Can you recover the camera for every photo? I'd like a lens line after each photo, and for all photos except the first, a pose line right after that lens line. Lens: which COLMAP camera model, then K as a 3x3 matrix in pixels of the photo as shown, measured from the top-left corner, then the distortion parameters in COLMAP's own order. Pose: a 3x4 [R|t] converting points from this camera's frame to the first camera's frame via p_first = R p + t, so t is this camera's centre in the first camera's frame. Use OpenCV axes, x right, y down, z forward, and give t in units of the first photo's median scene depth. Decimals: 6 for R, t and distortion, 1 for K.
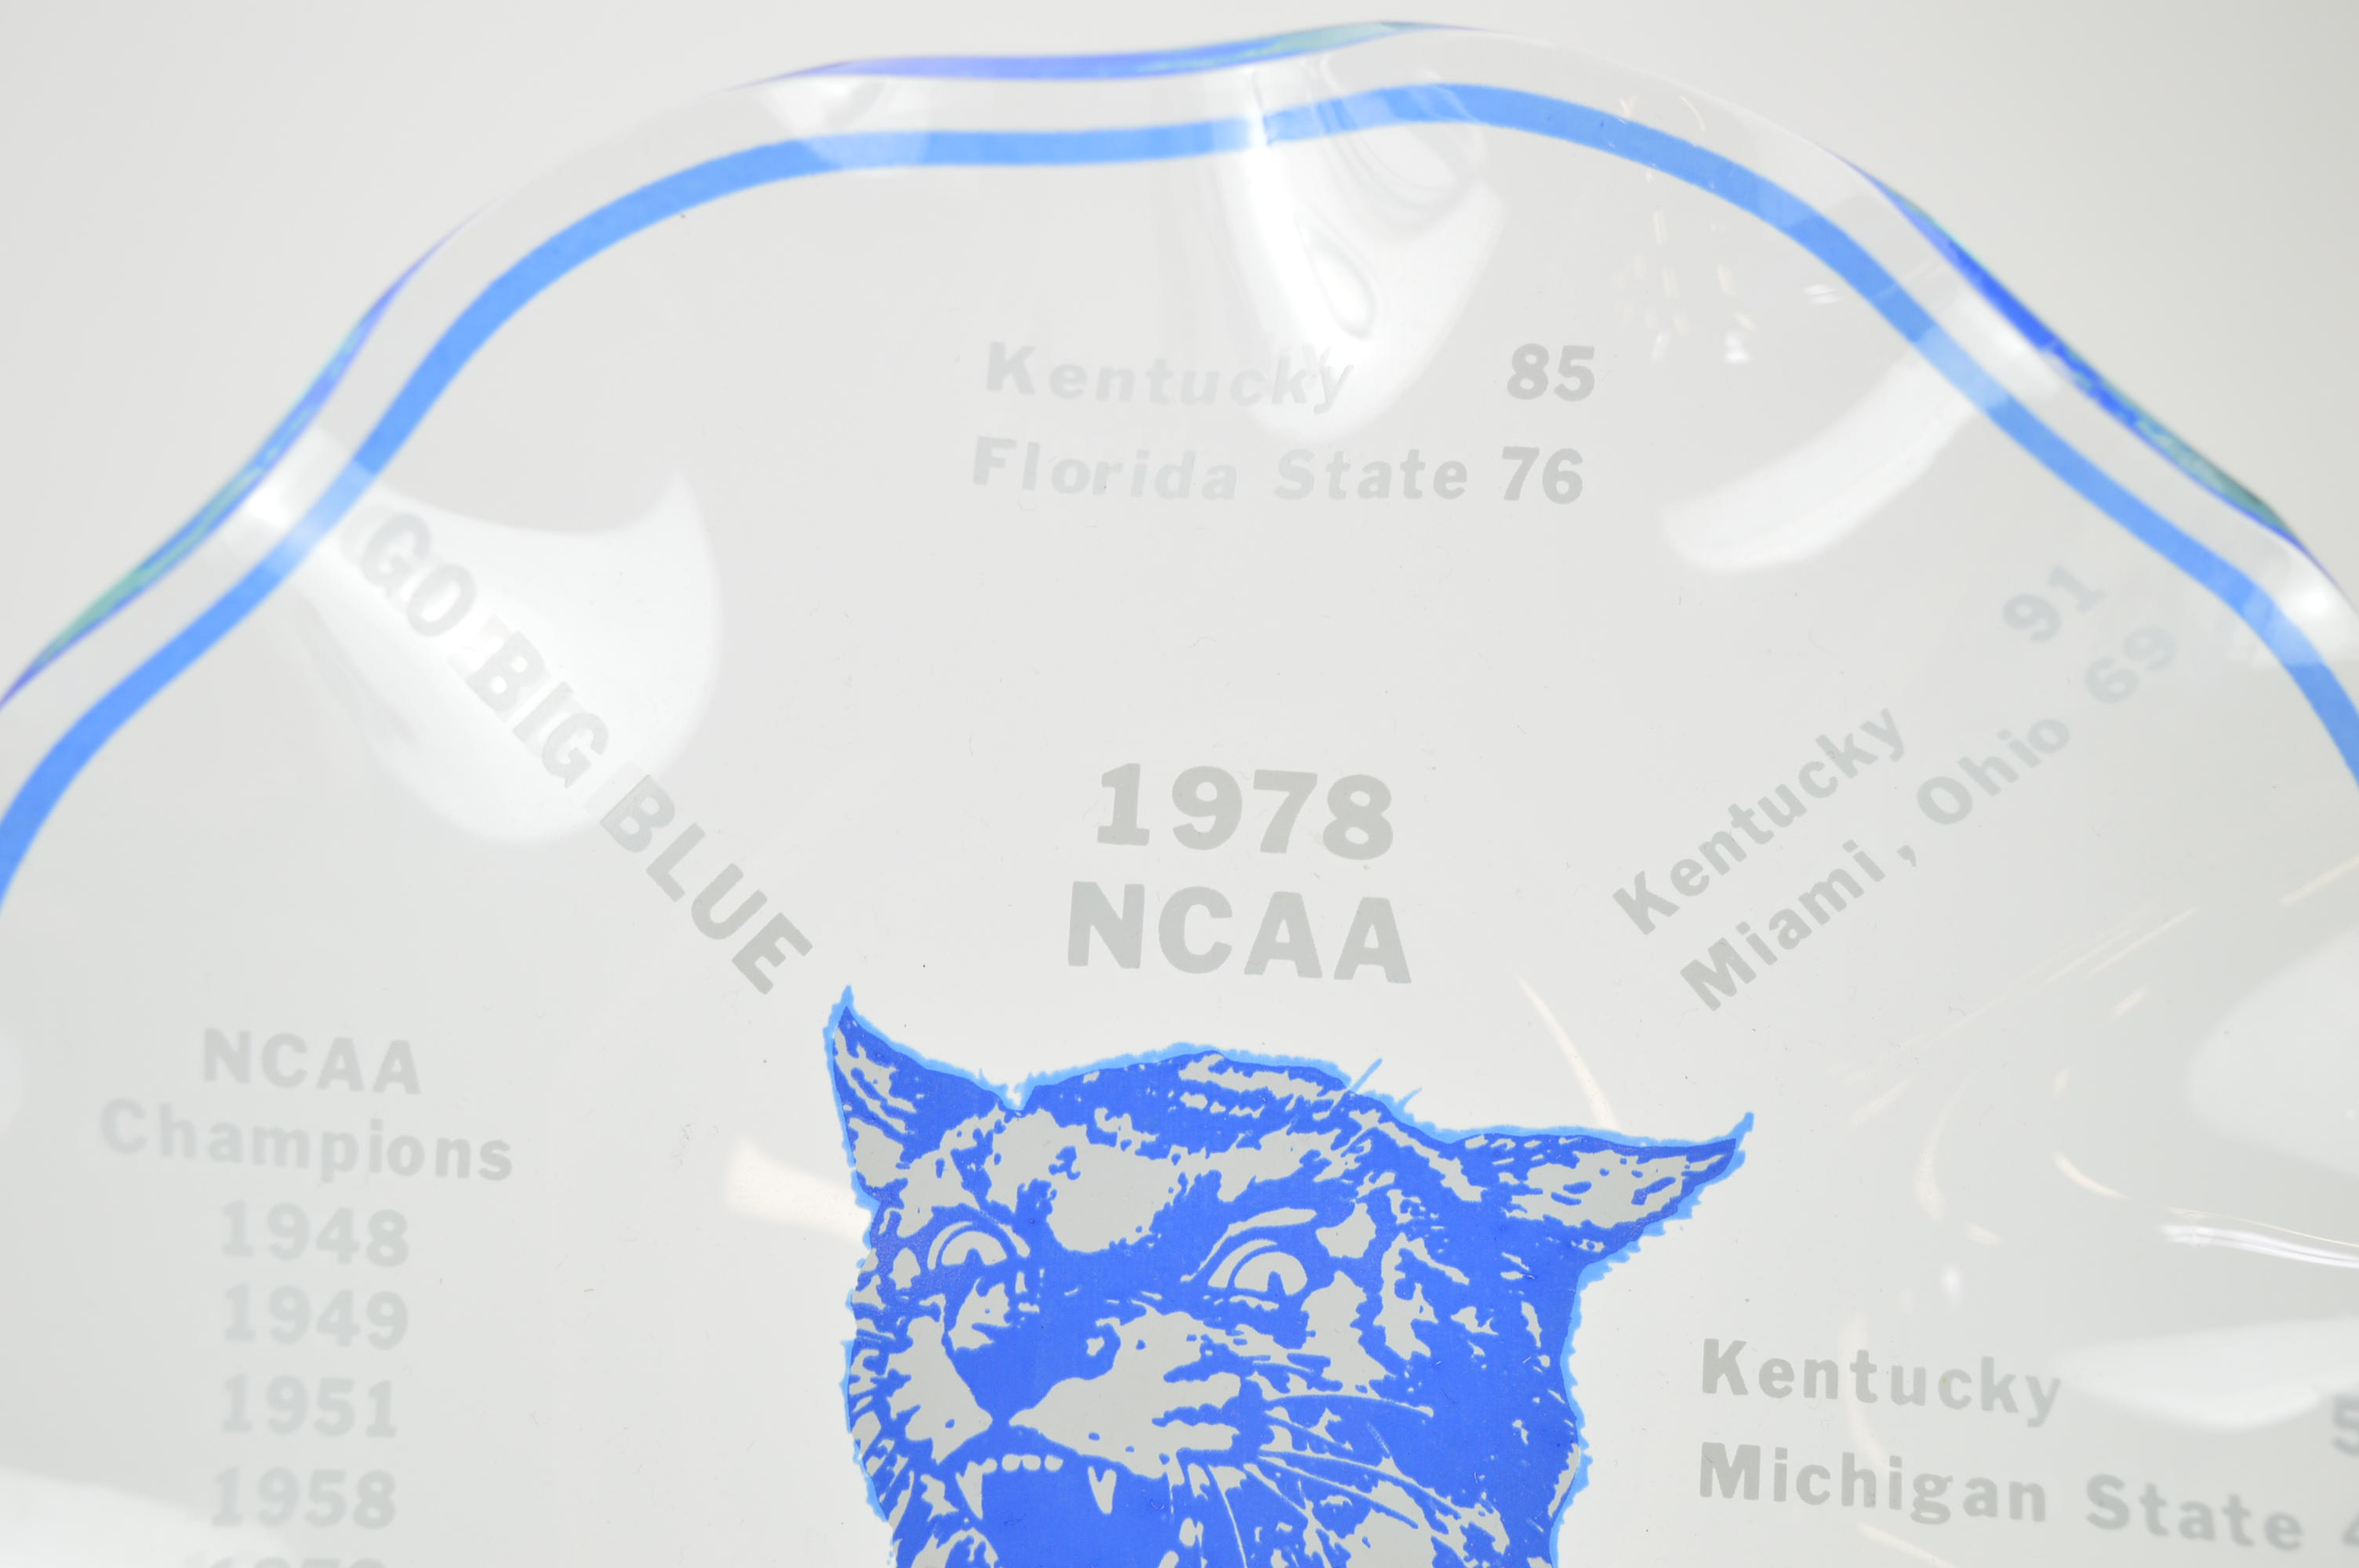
lens RADIAL K [[3944.0, 0, 1179.5], [0, 3944.0, 784.0], [0, 0, 1]] dist [0.006895, 0.000036]
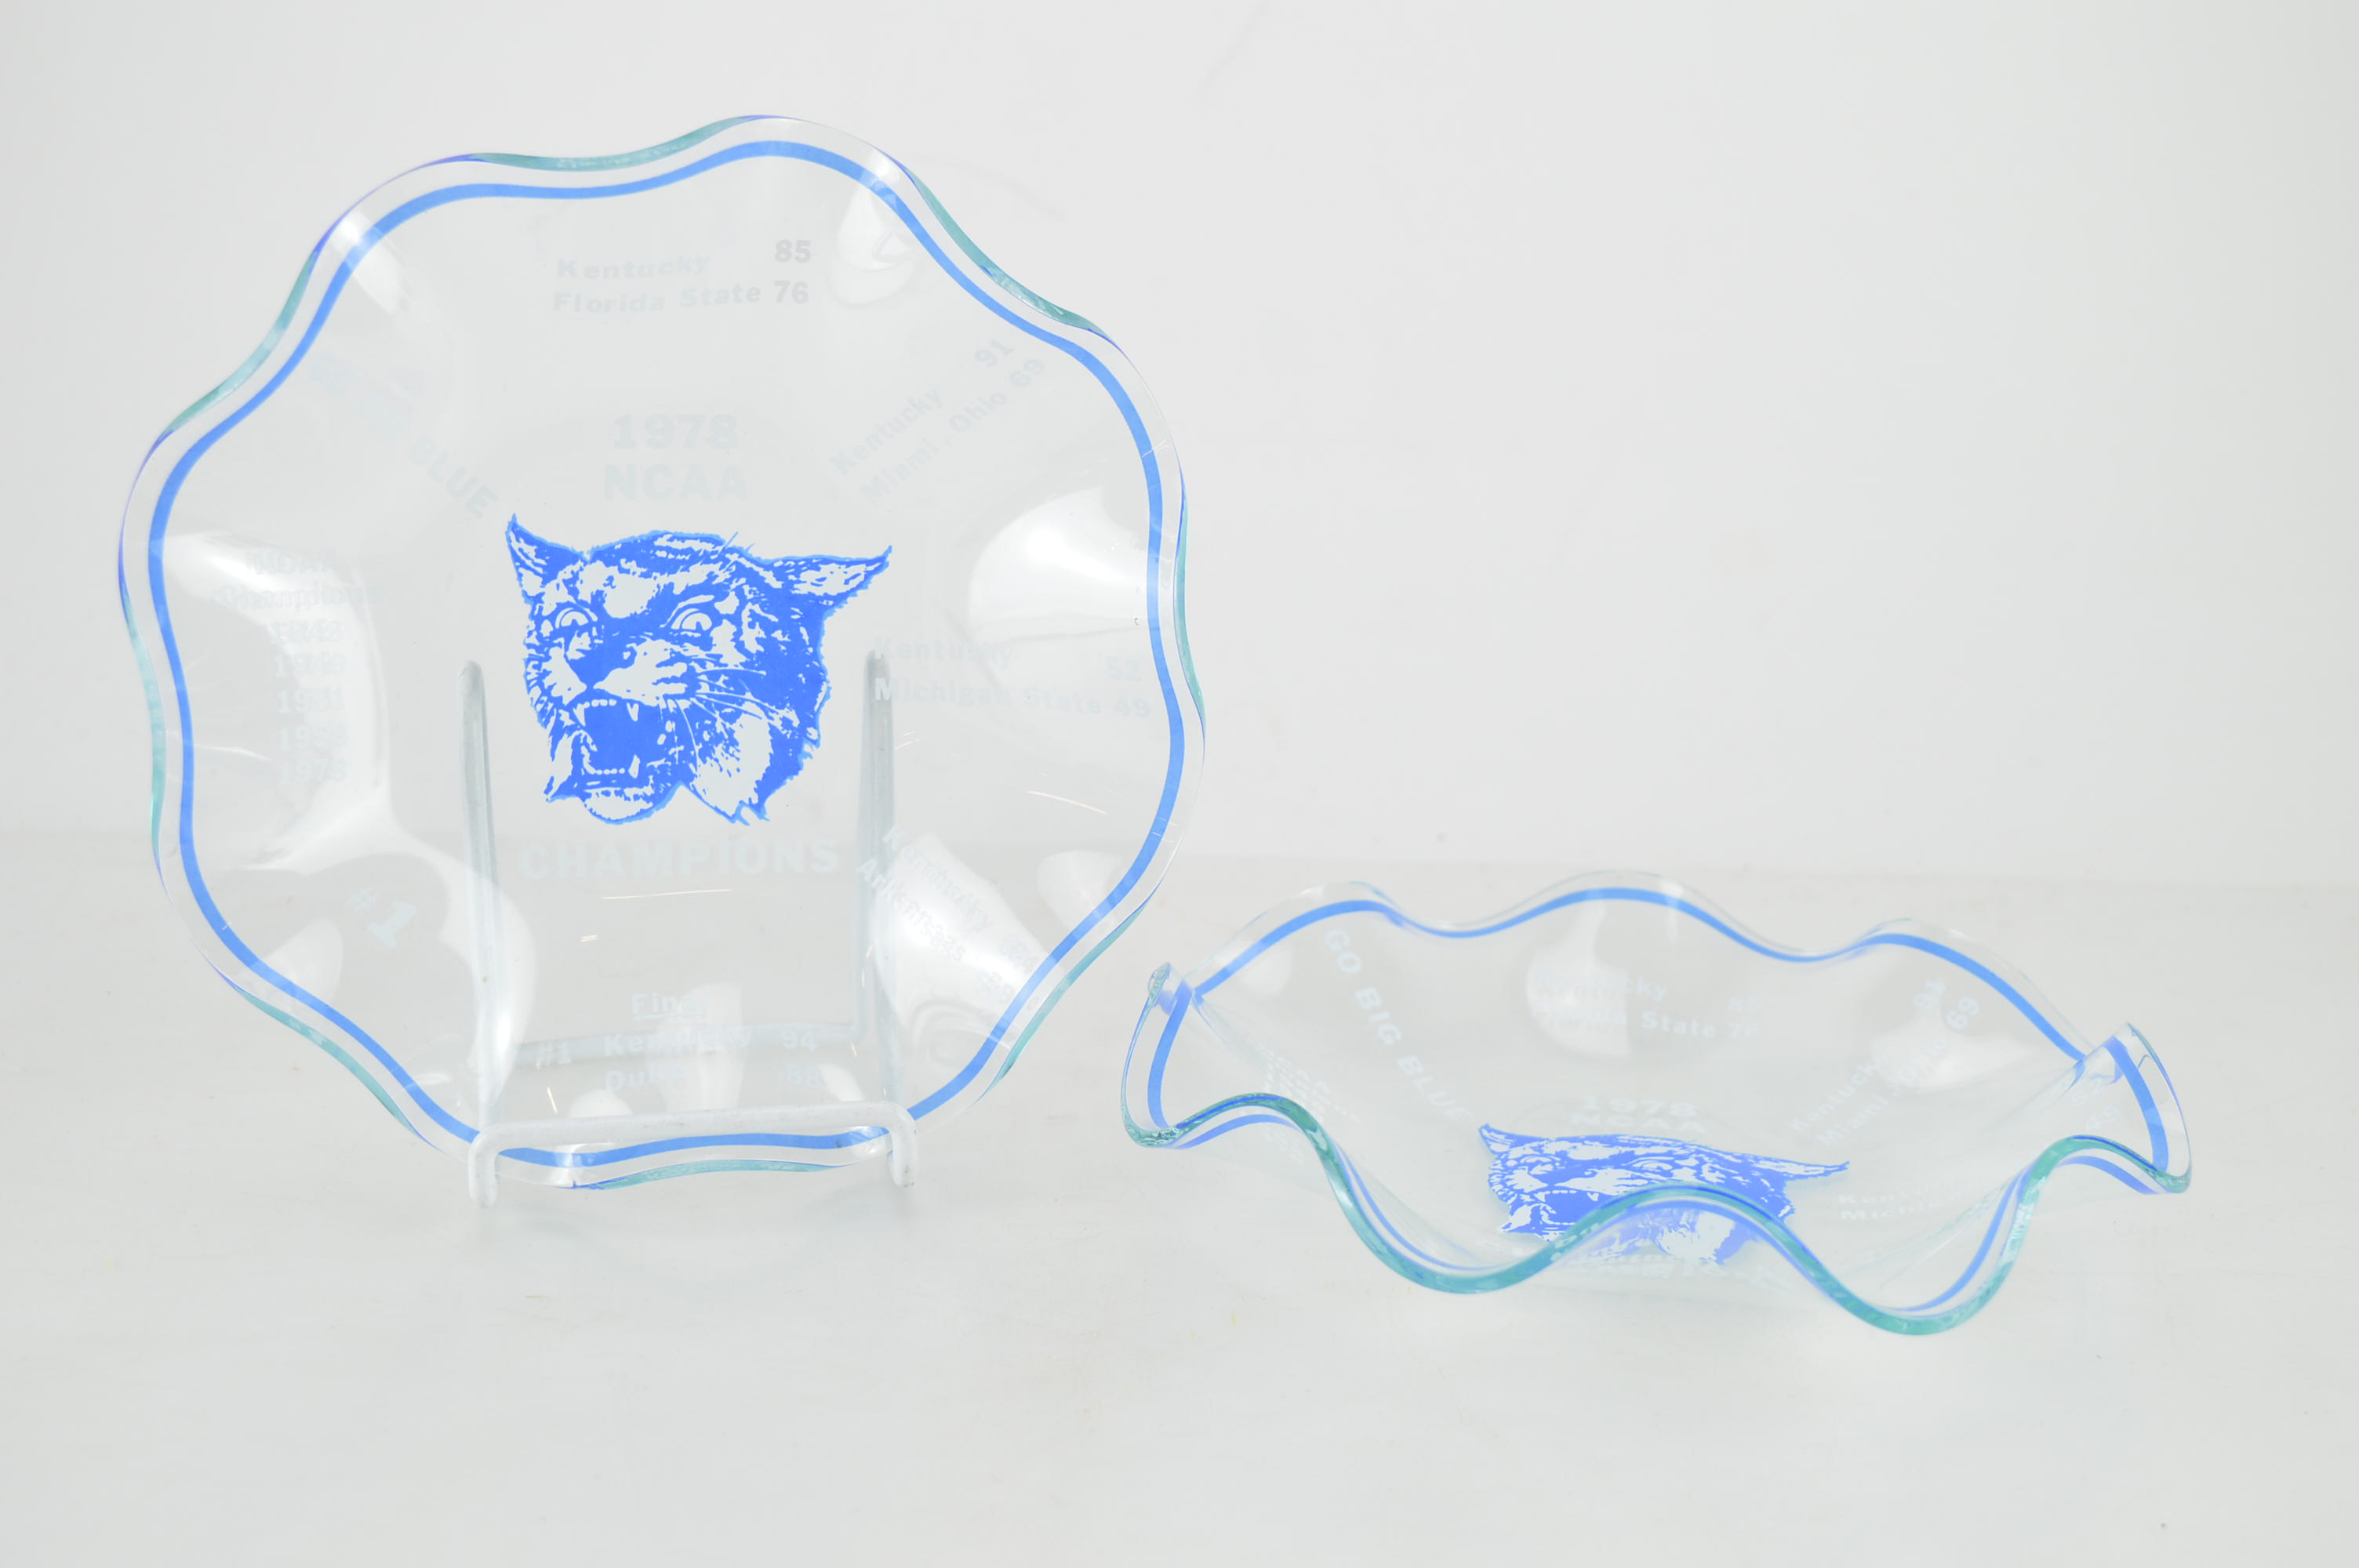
lens RADIAL K [[3566.6, 0, 1179.5], [0, 3566.6, 784.0], [0, 0, 1]] dist [-0.027255, -0.010158]
pose [[0.989506, -0.057785, 0.132437, 0.020770], [0.021714, 0.965612, 0.259077, -0.347678], [-0.142853, -0.253483, 0.956734, -1.195714]]
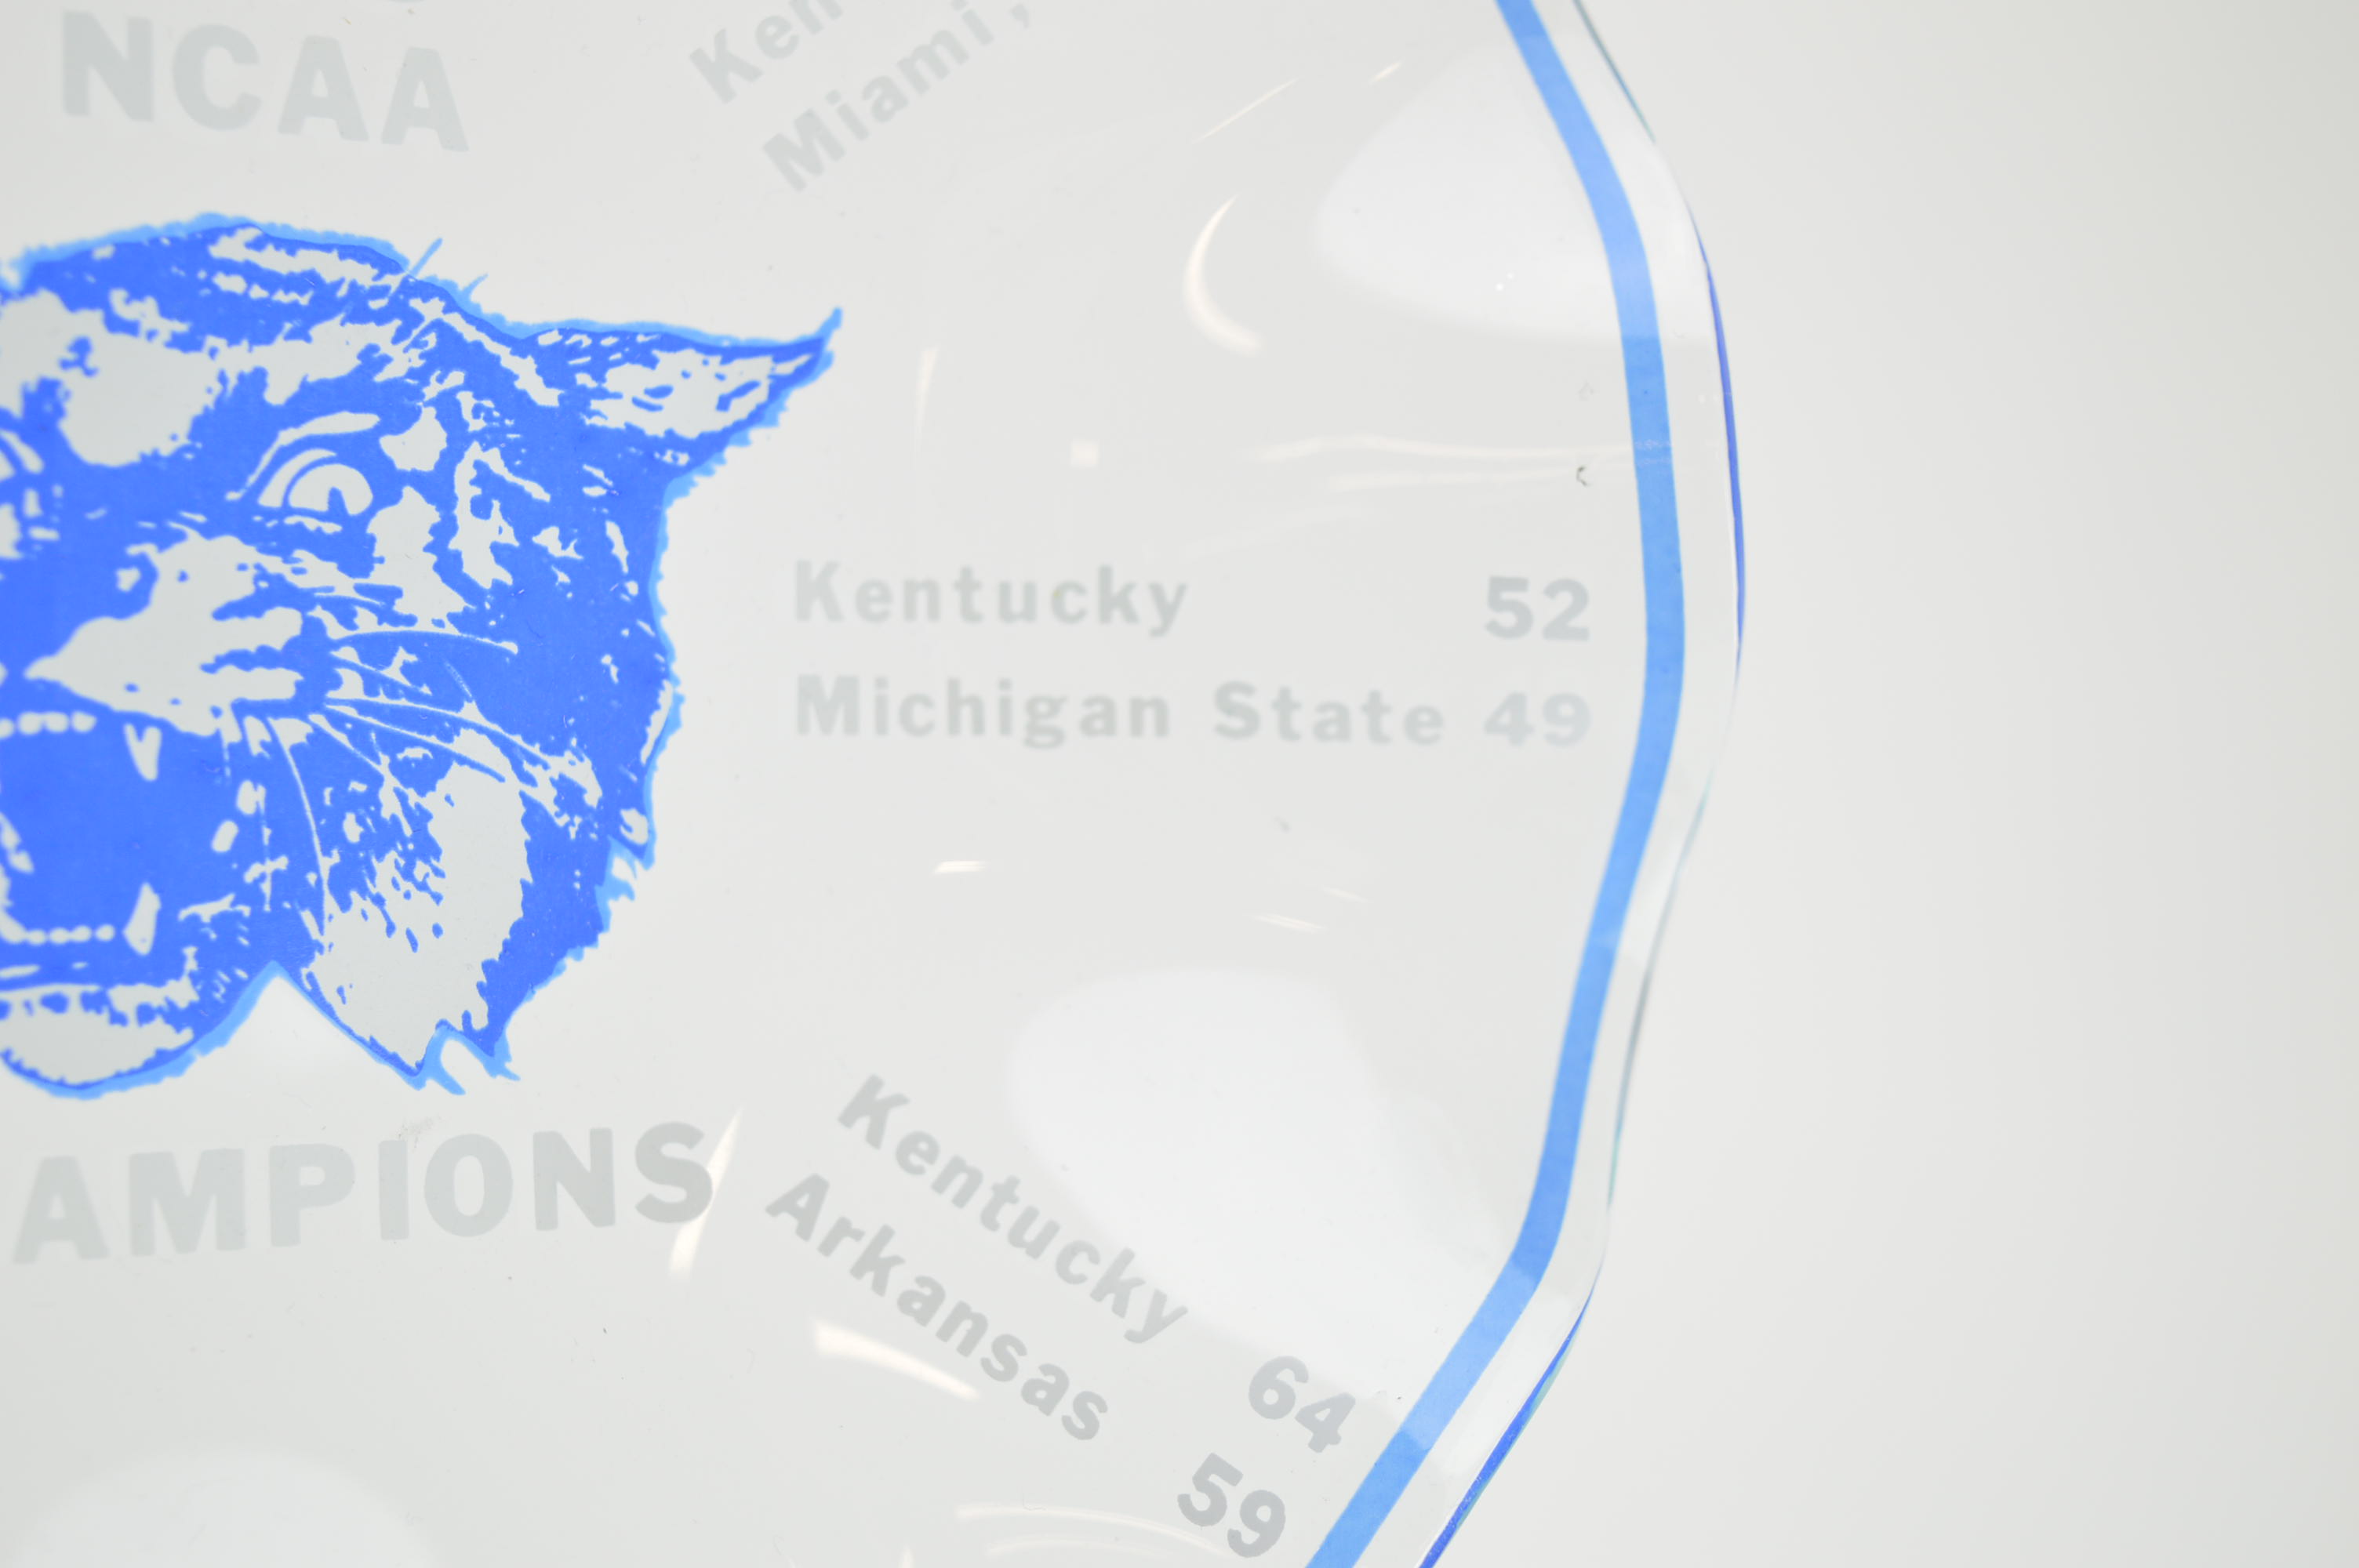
lens RADIAL K [[3944.0, 0, 1179.5], [0, 3944.0, 784.0], [0, 0, 1]] dist [0.006895, 0.000036]
pose [[0.880373, -0.047634, 0.471885, -0.217047], [-0.008566, 0.993185, 0.116237, 0.087129], [-0.474206, -0.106374, 0.873964, 0.173179]]
